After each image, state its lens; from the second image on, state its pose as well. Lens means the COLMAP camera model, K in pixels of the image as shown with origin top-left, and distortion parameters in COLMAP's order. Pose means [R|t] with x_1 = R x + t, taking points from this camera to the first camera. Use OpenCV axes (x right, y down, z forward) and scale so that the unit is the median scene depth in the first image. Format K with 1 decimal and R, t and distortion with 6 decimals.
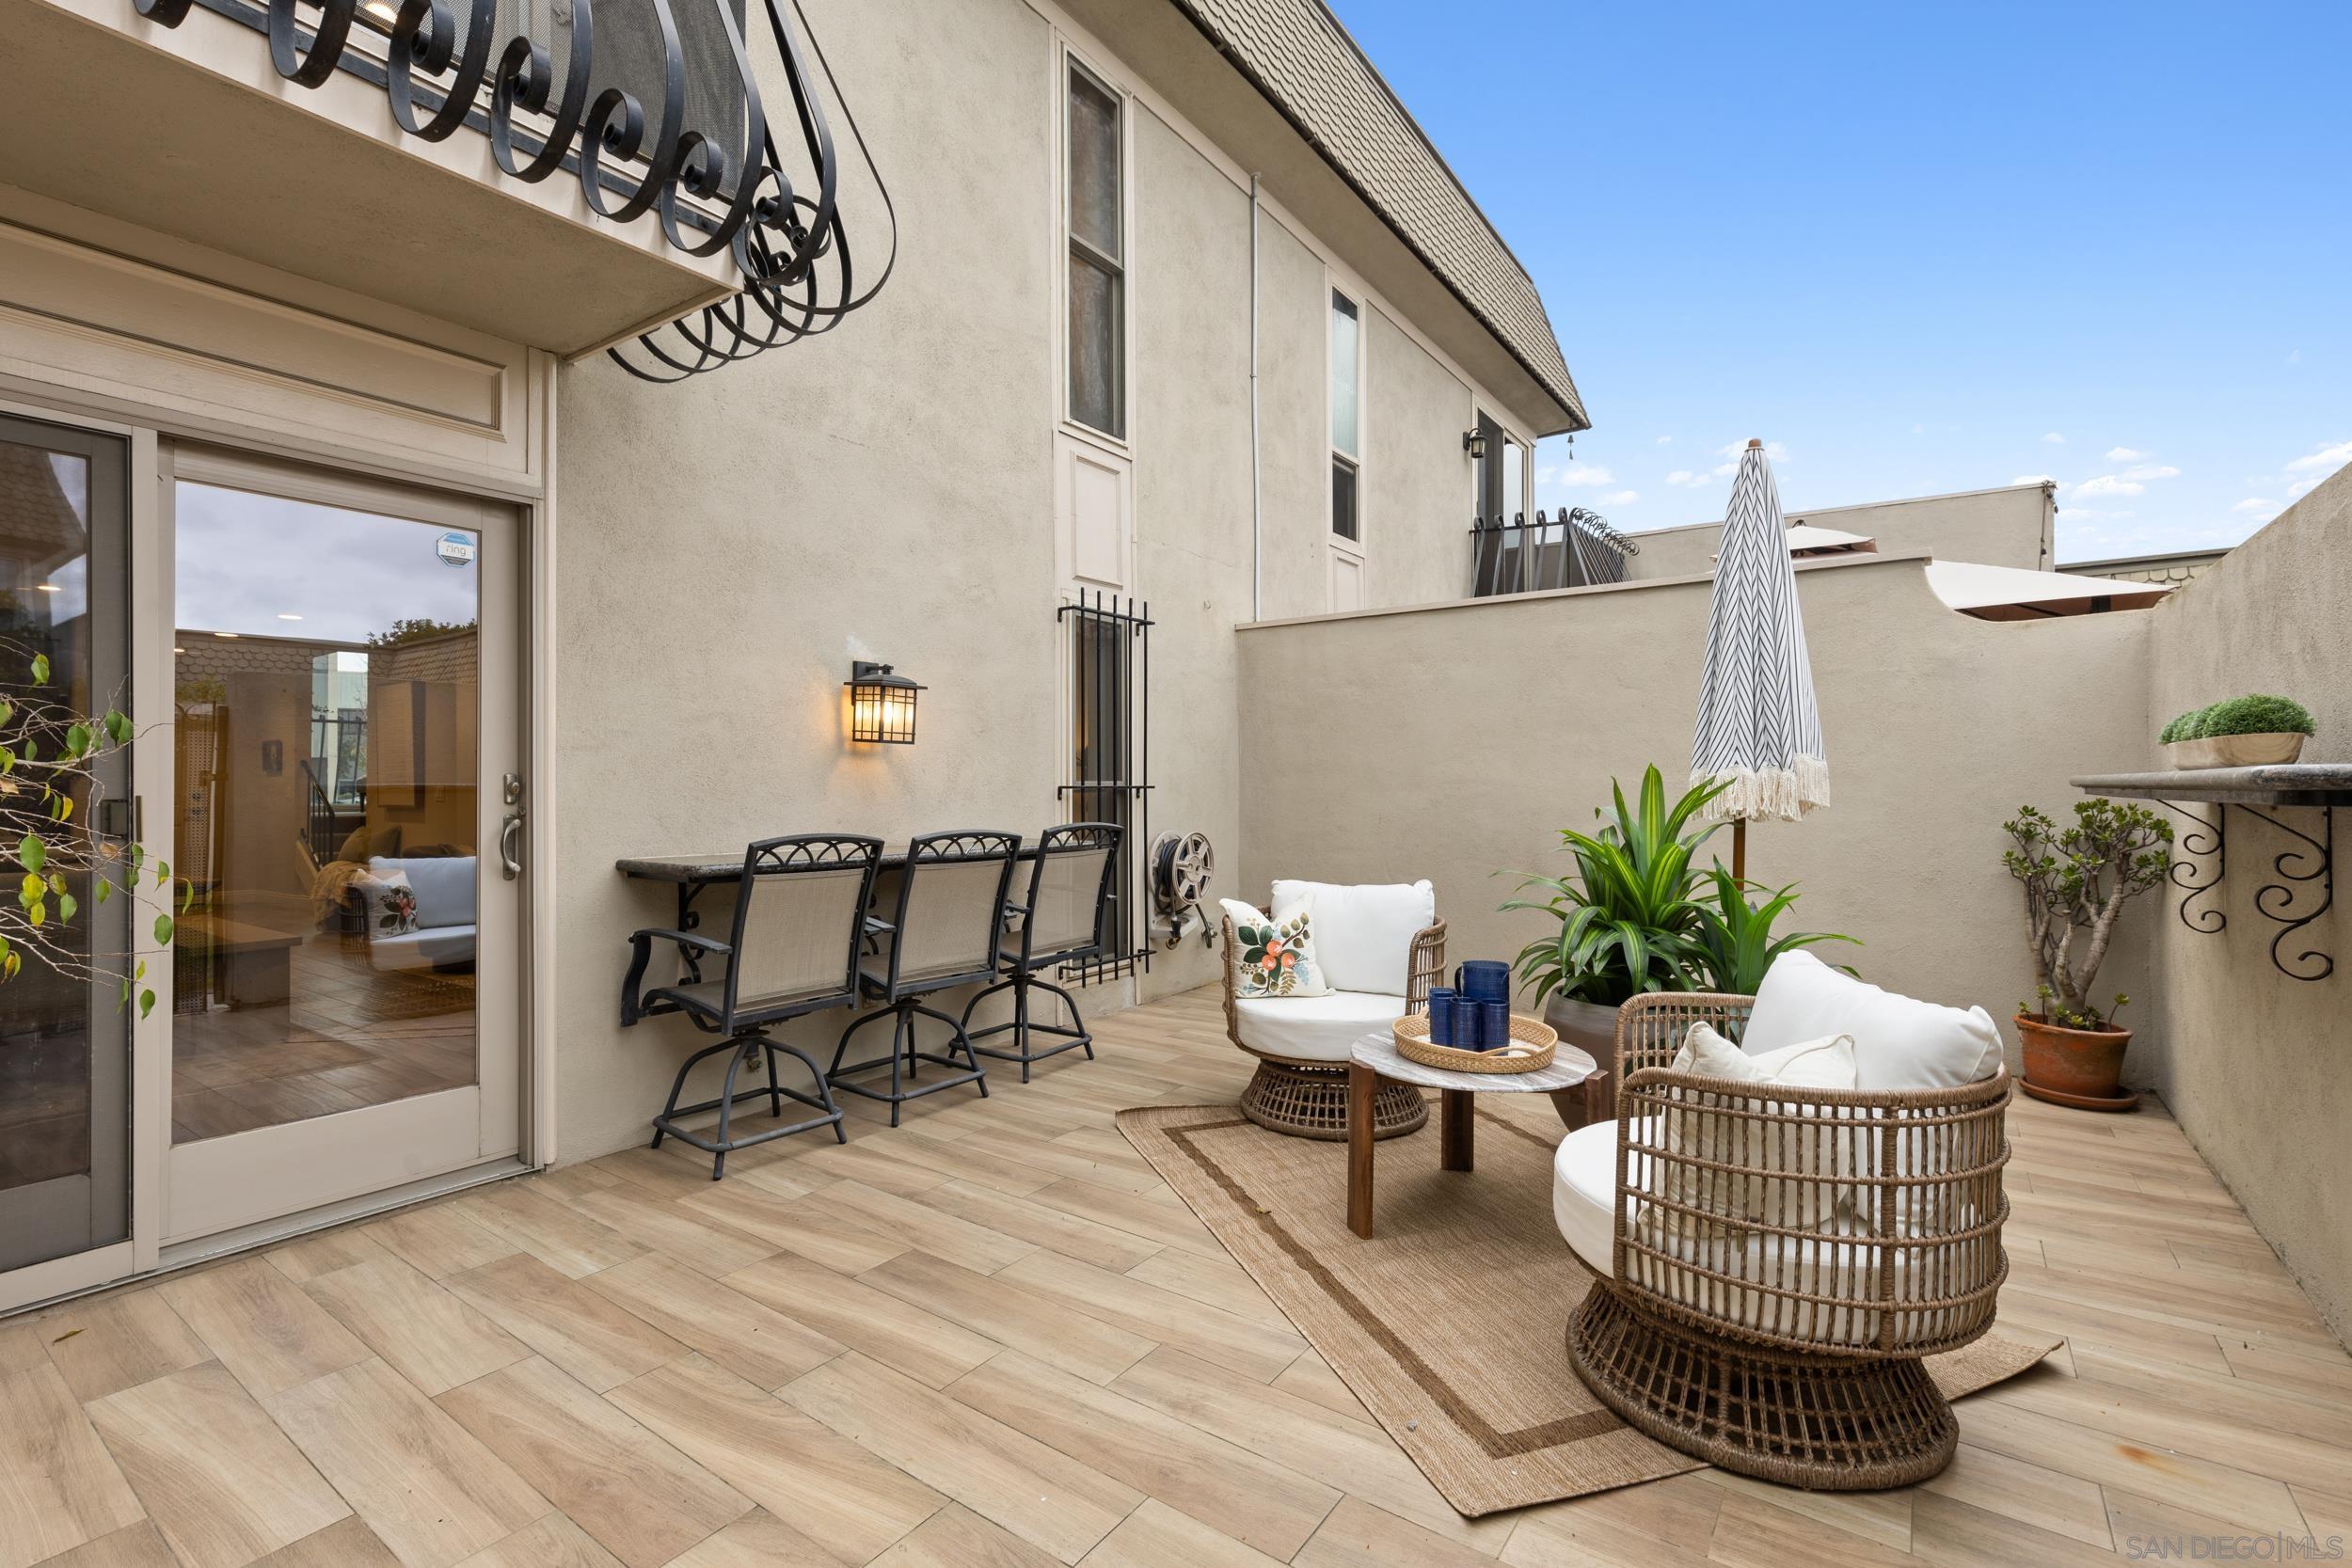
lens RADIAL K [[1053.6, 0, 1164.5], [0, 1053.6, 789.2], [0, 0, 1]] dist [-0.000352, -0.000026]
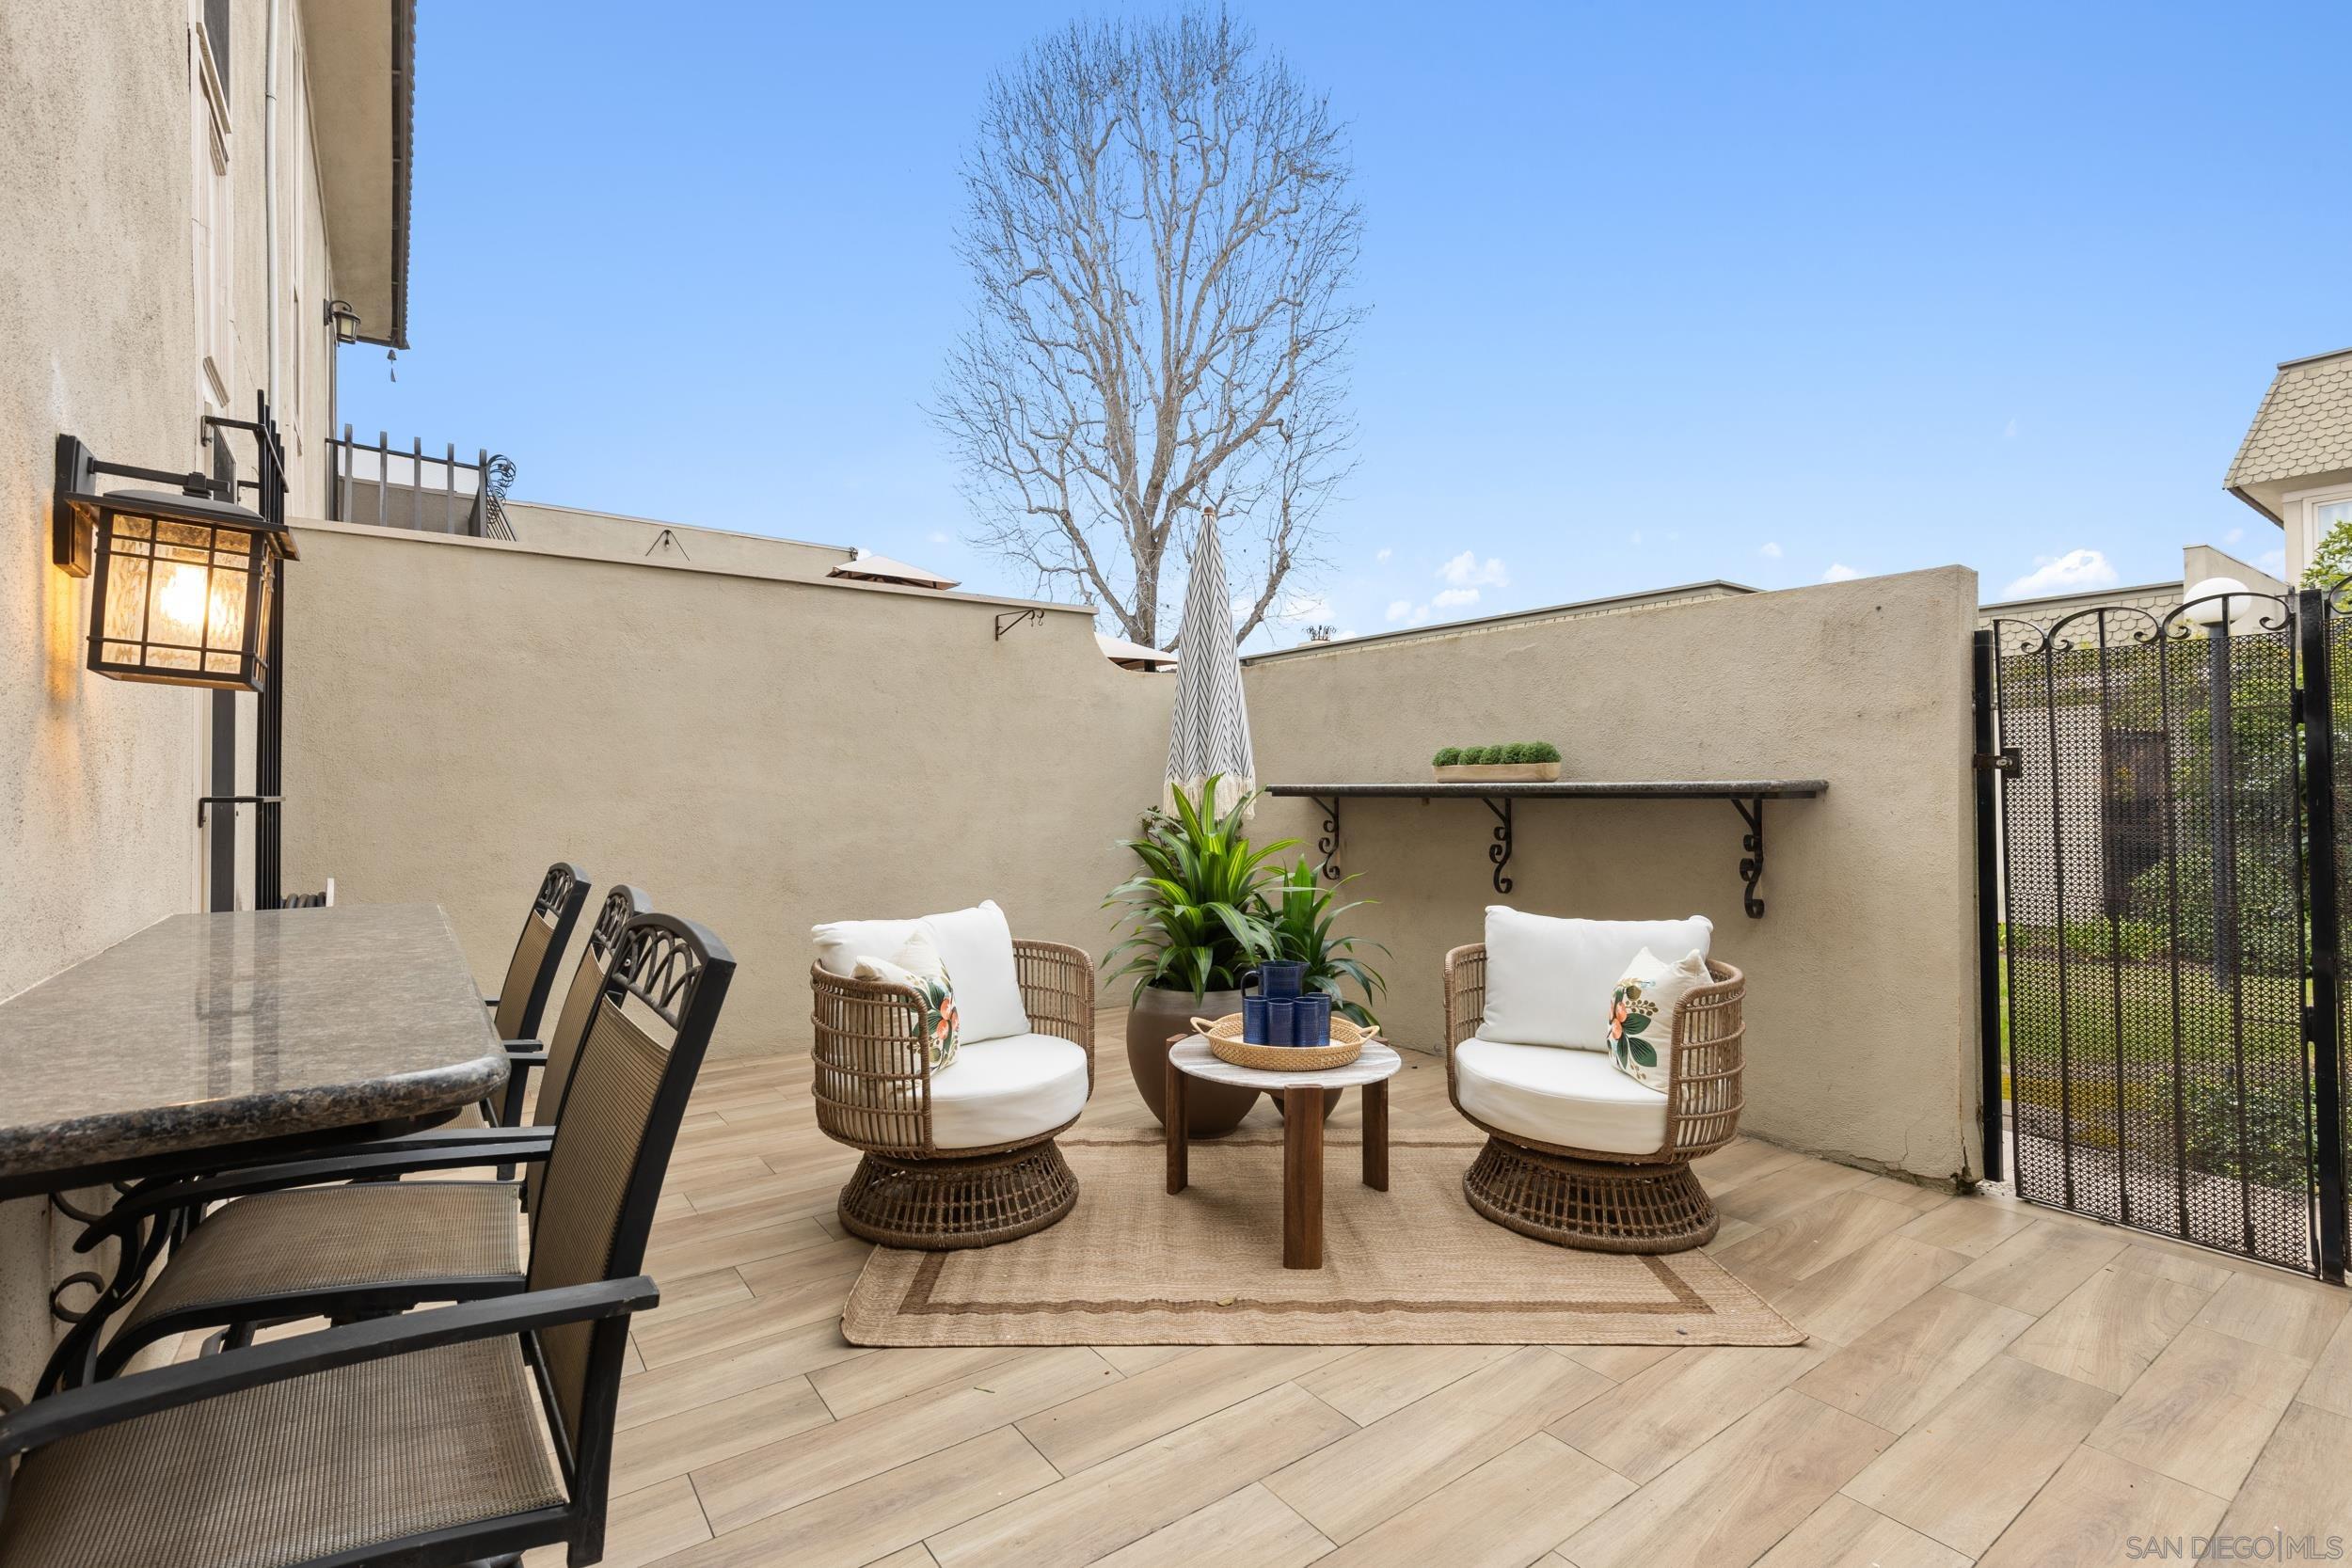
lens RADIAL K [[1053.6, 0, 1183.6], [0, 1053.6, 787.3], [0, 0, 1]] dist [-0.000352, -0.000026]
pose [[0.315810, 0.002470, 0.948819, -0.701103], [0.007315, 0.999961, -0.005038, -0.002479], [-0.948794, 0.008532, 0.315780, 0.758882]]
